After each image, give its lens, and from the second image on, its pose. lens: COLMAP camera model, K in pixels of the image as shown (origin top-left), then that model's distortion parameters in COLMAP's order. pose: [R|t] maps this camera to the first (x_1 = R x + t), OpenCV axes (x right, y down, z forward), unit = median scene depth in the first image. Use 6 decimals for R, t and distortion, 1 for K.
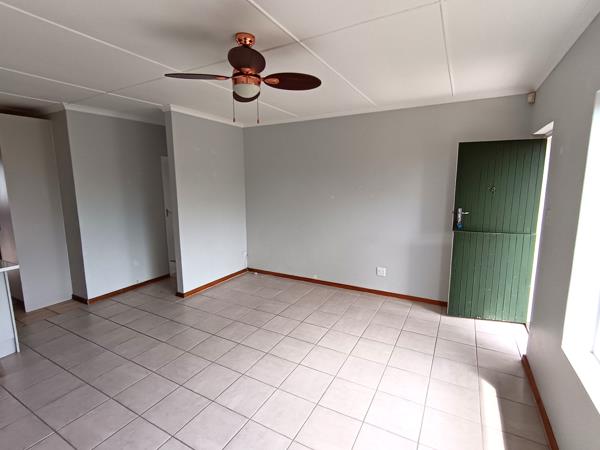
lens RADIAL K [[291.0, 0, 297.2], [0, 291.0, 226.4], [0, 0, 1]] dist [0.004215, -0.000964]
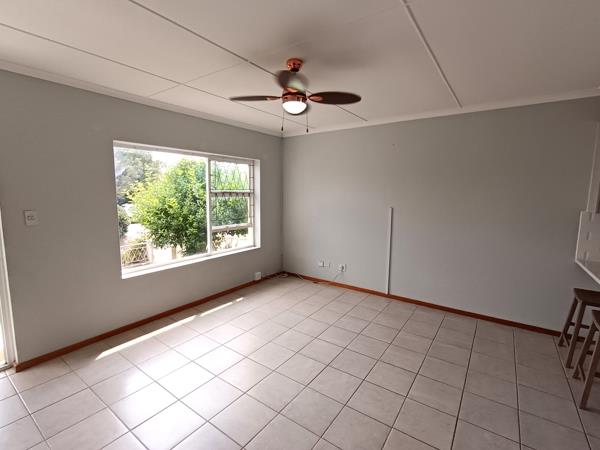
lens RADIAL K [[291.0, 0, 299.8], [0, 291.0, 224.2], [0, 0, 1]] dist [0.004215, -0.000964]
pose [[-0.993316, -0.017992, 0.114014, -0.168310], [0.013414, 0.963089, 0.268849, -0.171072], [-0.114643, 0.268581, -0.956410, 1.142638]]
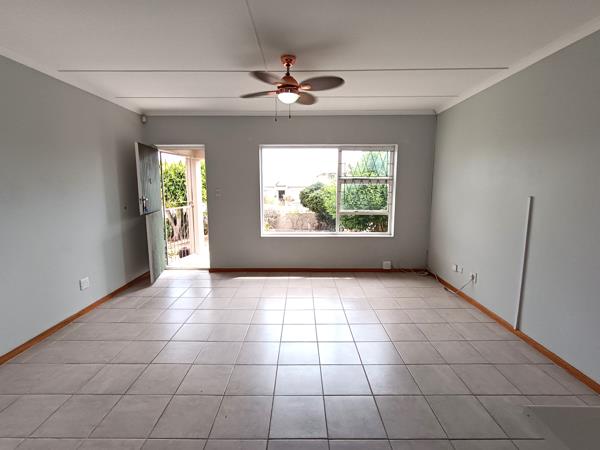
lens RADIAL K [[291.0, 0, 297.8], [0, 291.0, 225.0], [0, 0, 1]] dist [0.004215, -0.000964]
pose [[-0.474617, -0.120560, 0.871897, -0.724497], [0.140156, 0.967585, 0.210085, -0.094532], [-0.868962, 0.221911, -0.442335, 0.855720]]
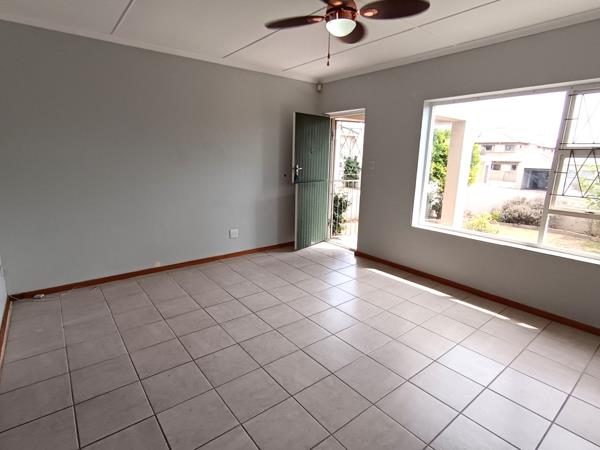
lens RADIAL K [[321.6, 0, 295.5], [0, 321.6, 223.0], [0, 0, 1]] dist [0.005890, -0.000004]
pose [[0.394127, -0.181646, 0.900927, -0.652621], [0.122655, 0.981901, 0.144314, -0.013913], [-0.910835, 0.053625, 0.409273, 0.375700]]
